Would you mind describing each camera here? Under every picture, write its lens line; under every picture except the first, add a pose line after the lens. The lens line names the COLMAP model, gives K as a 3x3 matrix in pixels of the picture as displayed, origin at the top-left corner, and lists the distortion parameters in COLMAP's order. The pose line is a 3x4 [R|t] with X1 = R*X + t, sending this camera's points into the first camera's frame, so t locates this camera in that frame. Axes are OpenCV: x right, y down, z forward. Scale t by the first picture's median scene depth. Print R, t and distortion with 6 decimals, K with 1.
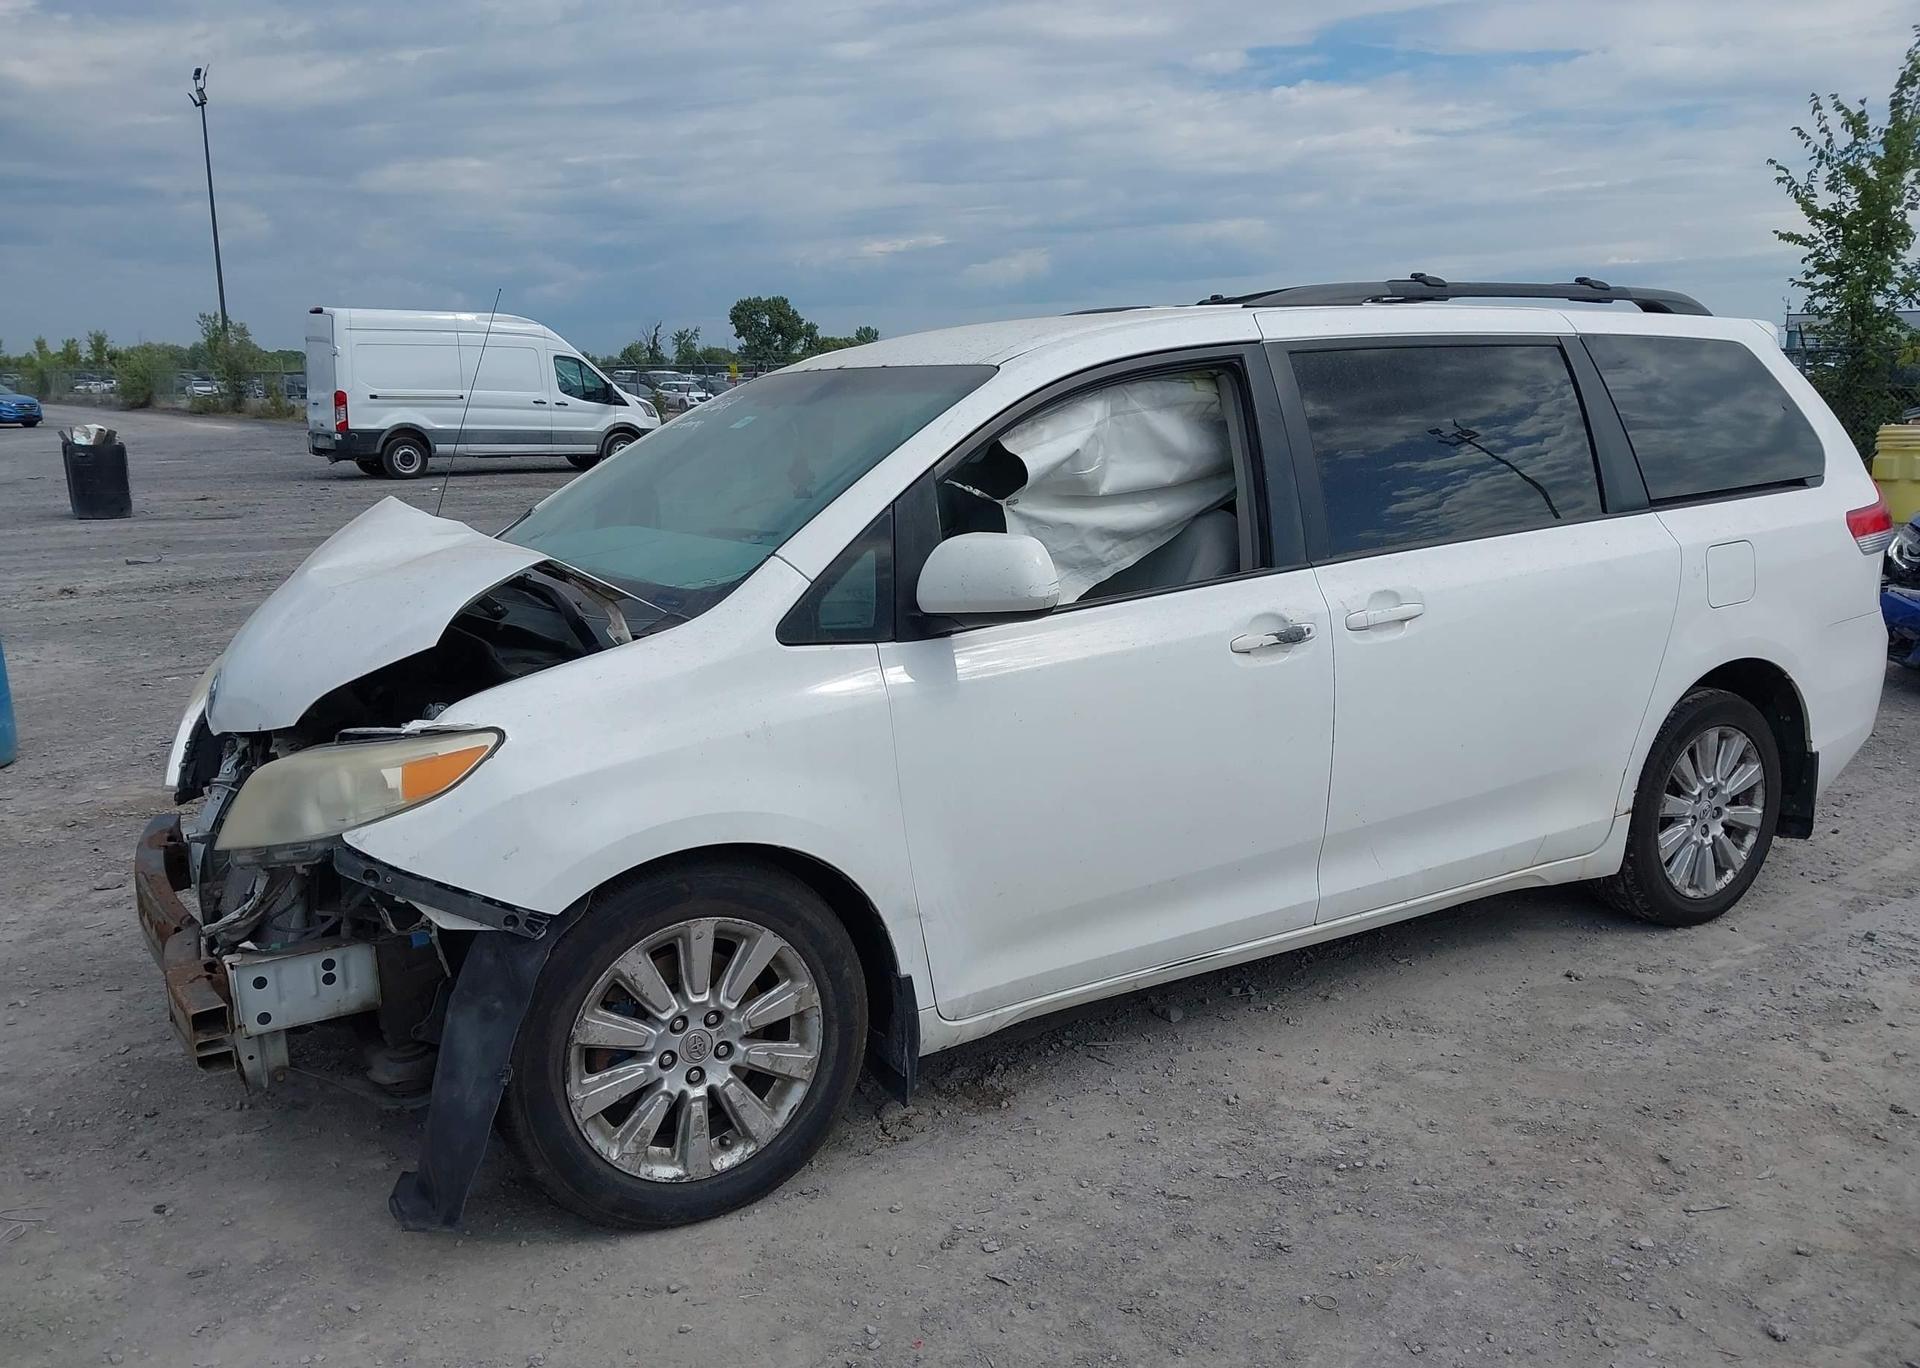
lens RADIAL K [[1511.8, 0, 960.0], [0, 1511.8, 684.0], [0, 0, 1]] dist [0.005406, -0.002251]
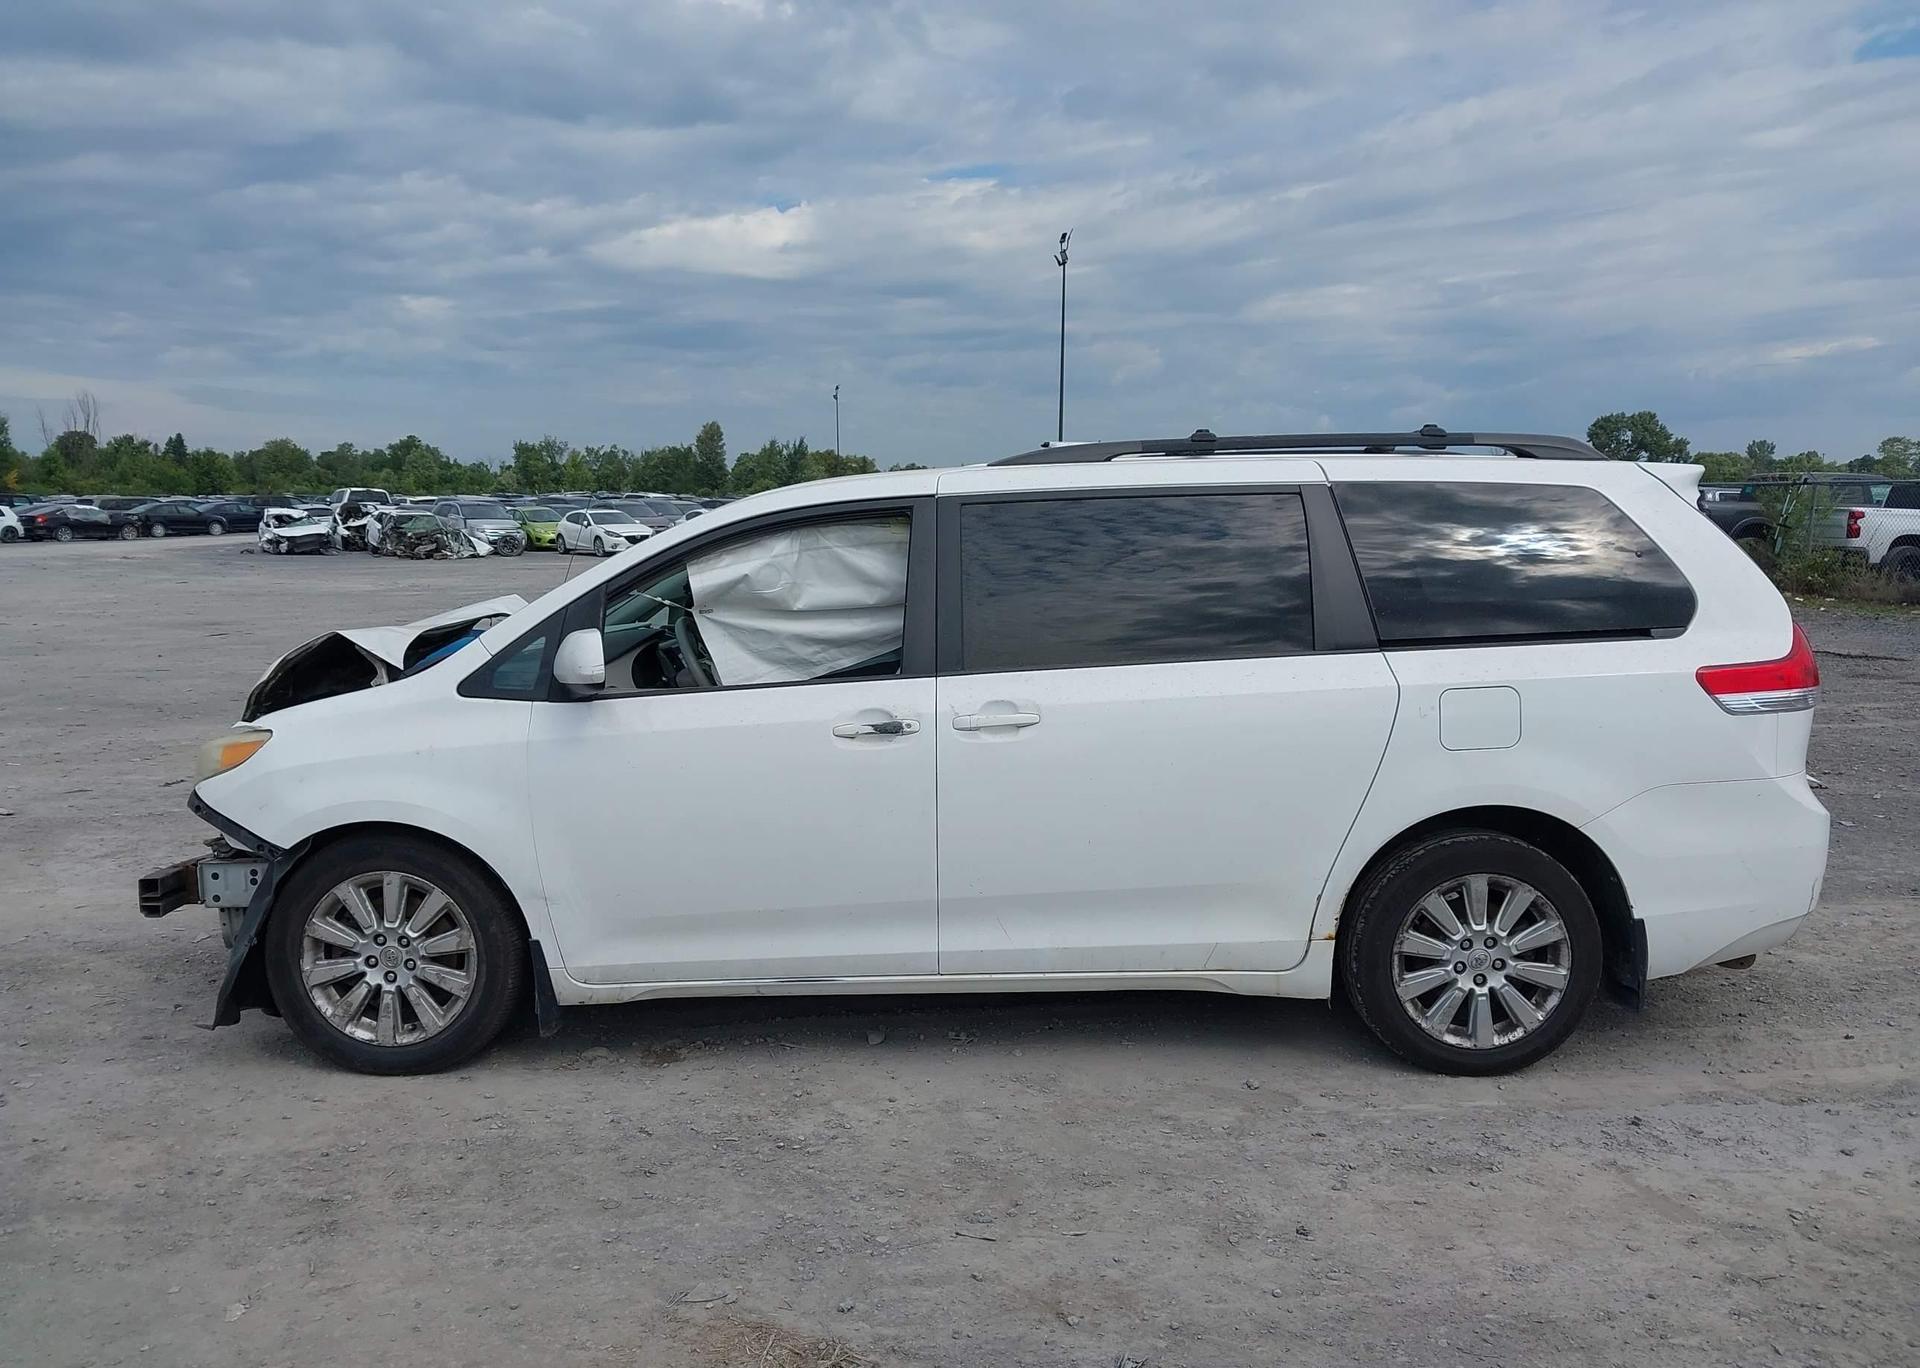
lens RADIAL K [[1537.4, 0, 958.9], [0, 1537.4, 692.7], [0, 0, 1]] dist [-0.011277, 0.015200]
pose [[0.857854, 0.065678, -0.509679, 0.901437], [-0.102782, 0.993688, -0.044948, -0.010627], [0.503510, 0.090944, 0.859190, -0.049108]]
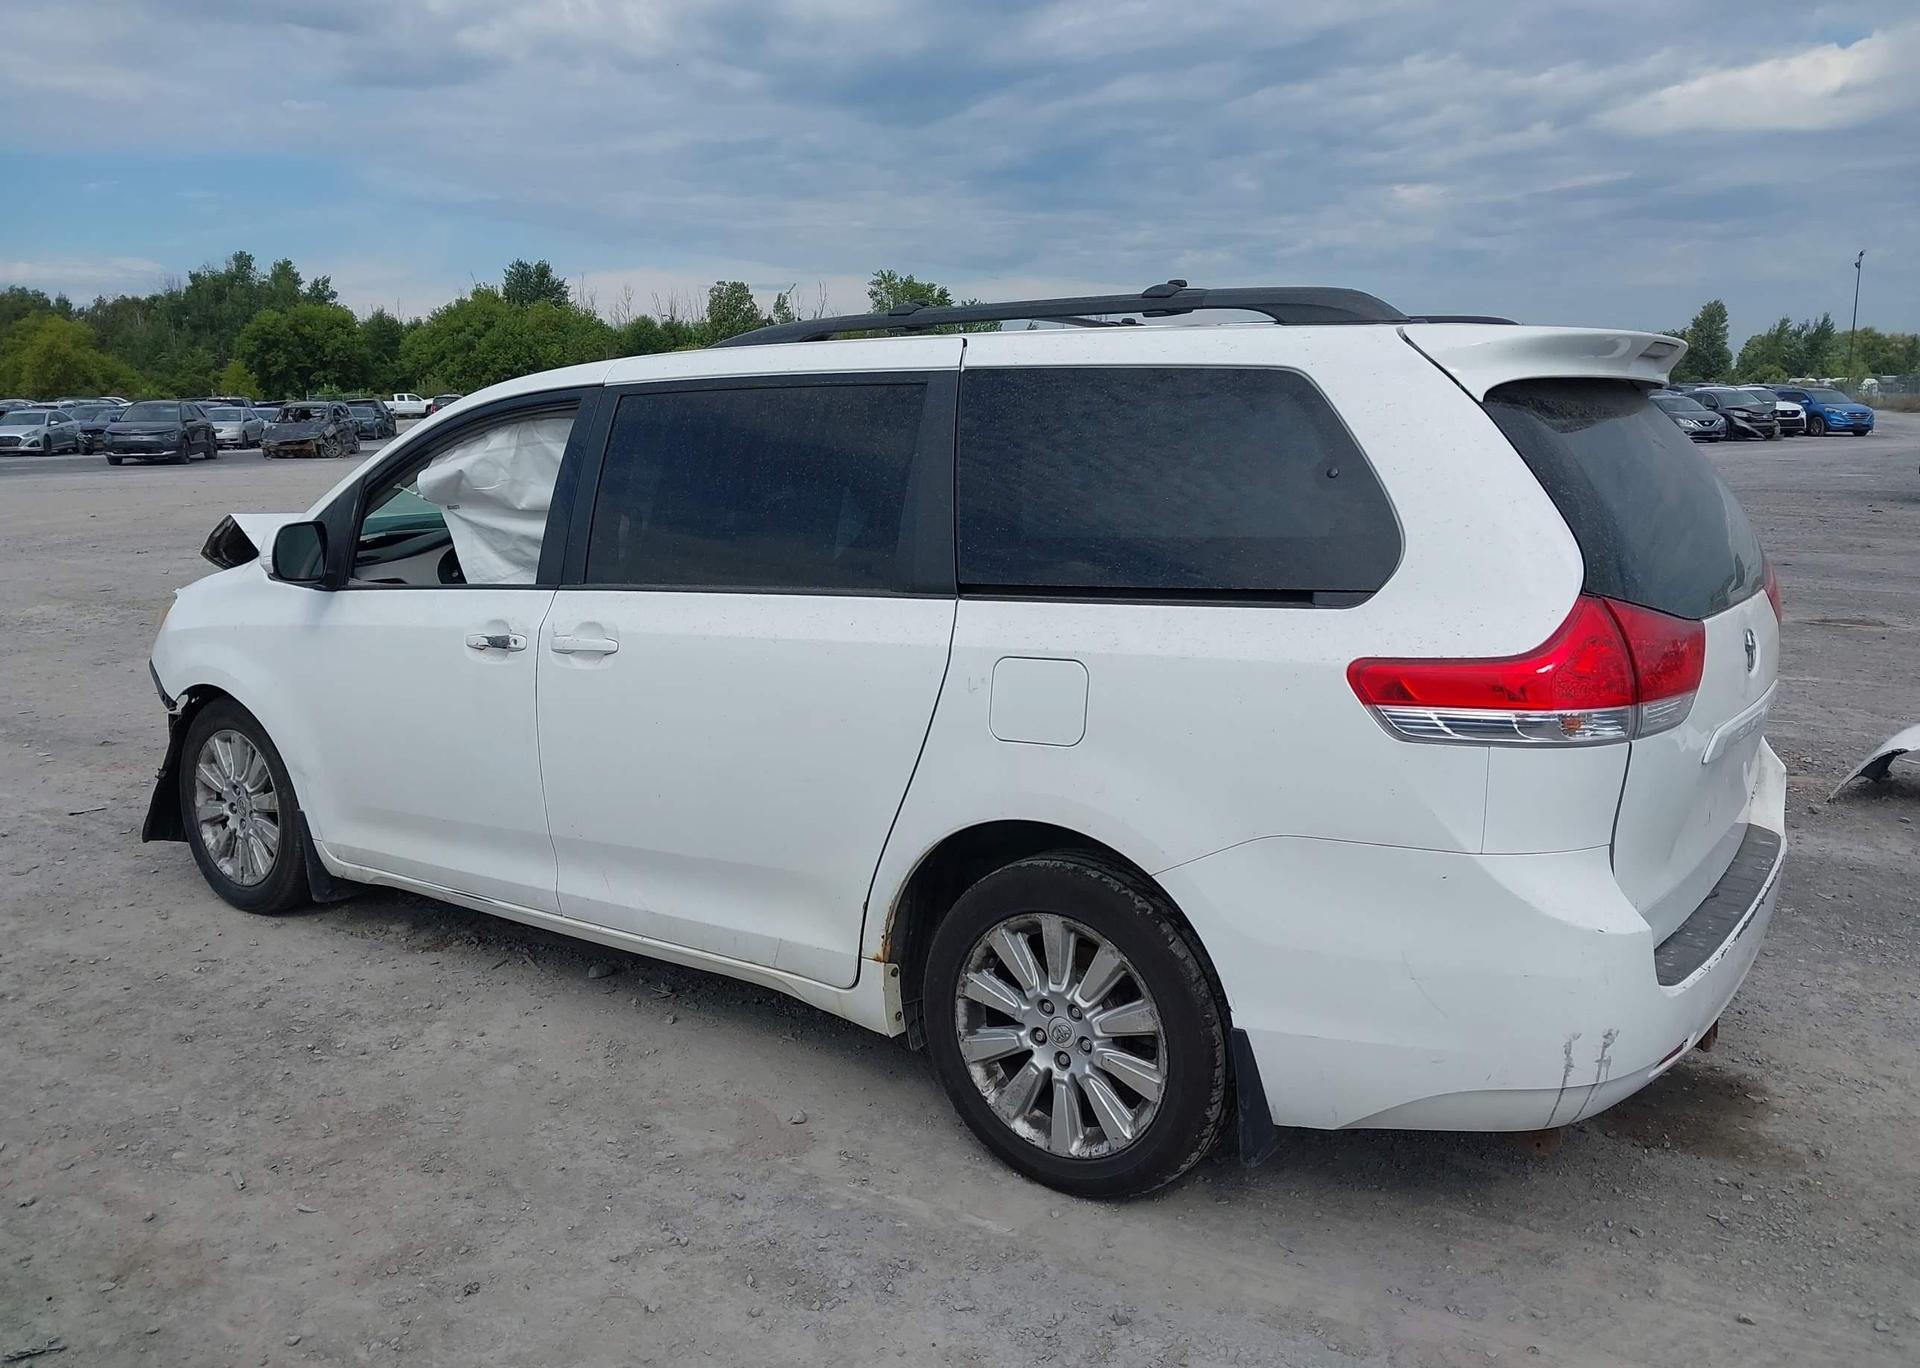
lens RADIAL K [[1543.2, 0, 960.0], [0, 1543.2, 684.0], [0, 0, 1]] dist [0.006114, -0.007323]
pose [[0.393523, 0.167958, -0.903842, 1.422317], [-0.175674, 0.978790, 0.105399, -0.186192], [0.902374, 0.117304, 0.414682, 0.829550]]
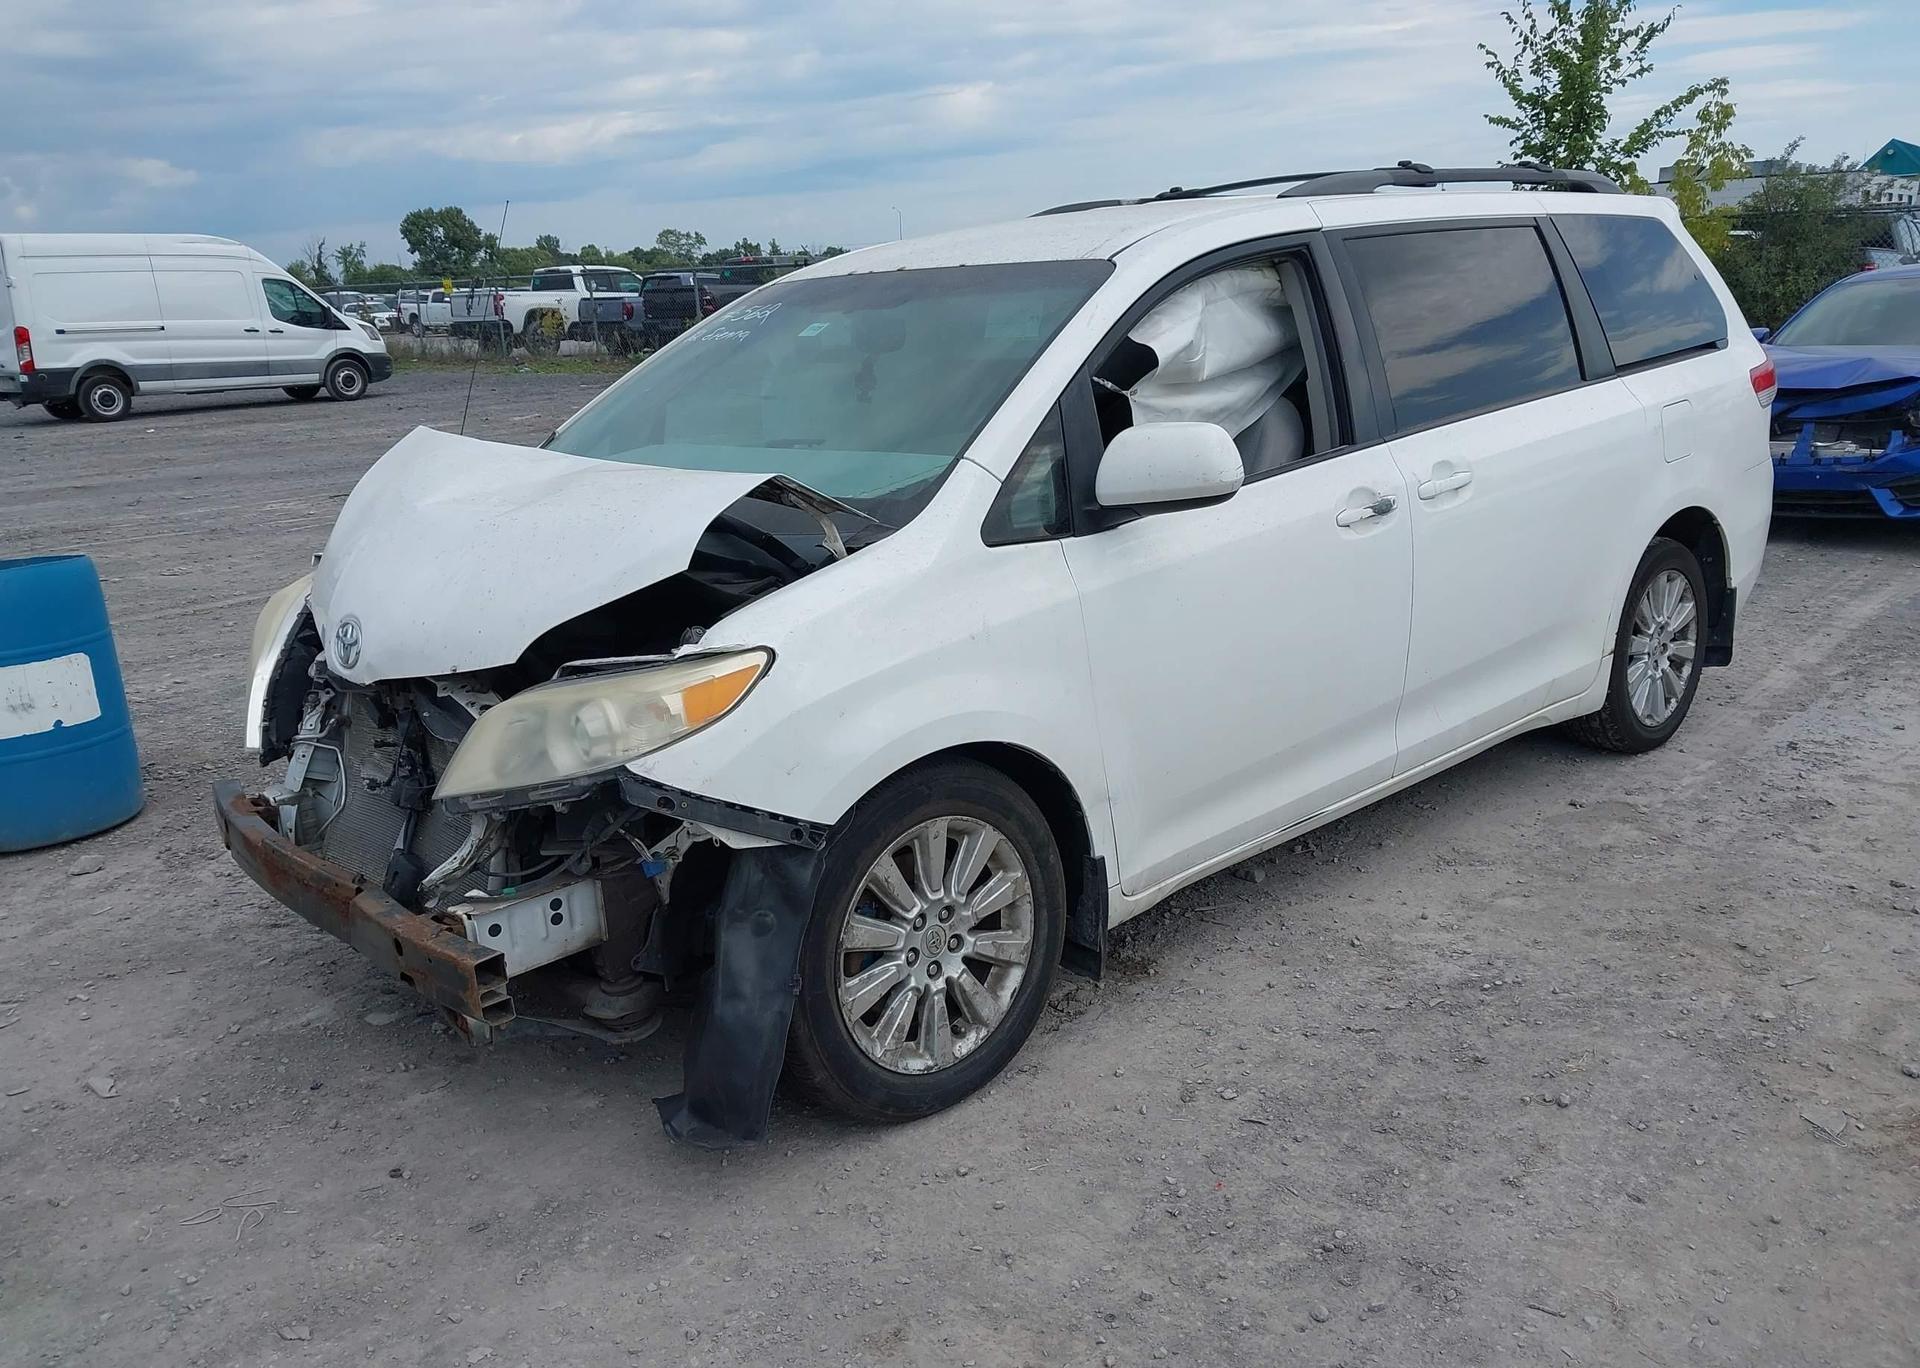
lens RADIAL K [[1513.3, 0, 951.2], [0, 1513.3, 697.0], [0, 0, 1]] dist [0.014975, -0.012576]
pose [[0.980440, -0.086913, 0.176592, -0.275869], [0.074830, 0.994449, 0.073976, -0.001288], [-0.182041, -0.059314, 0.981500, 0.000058]]
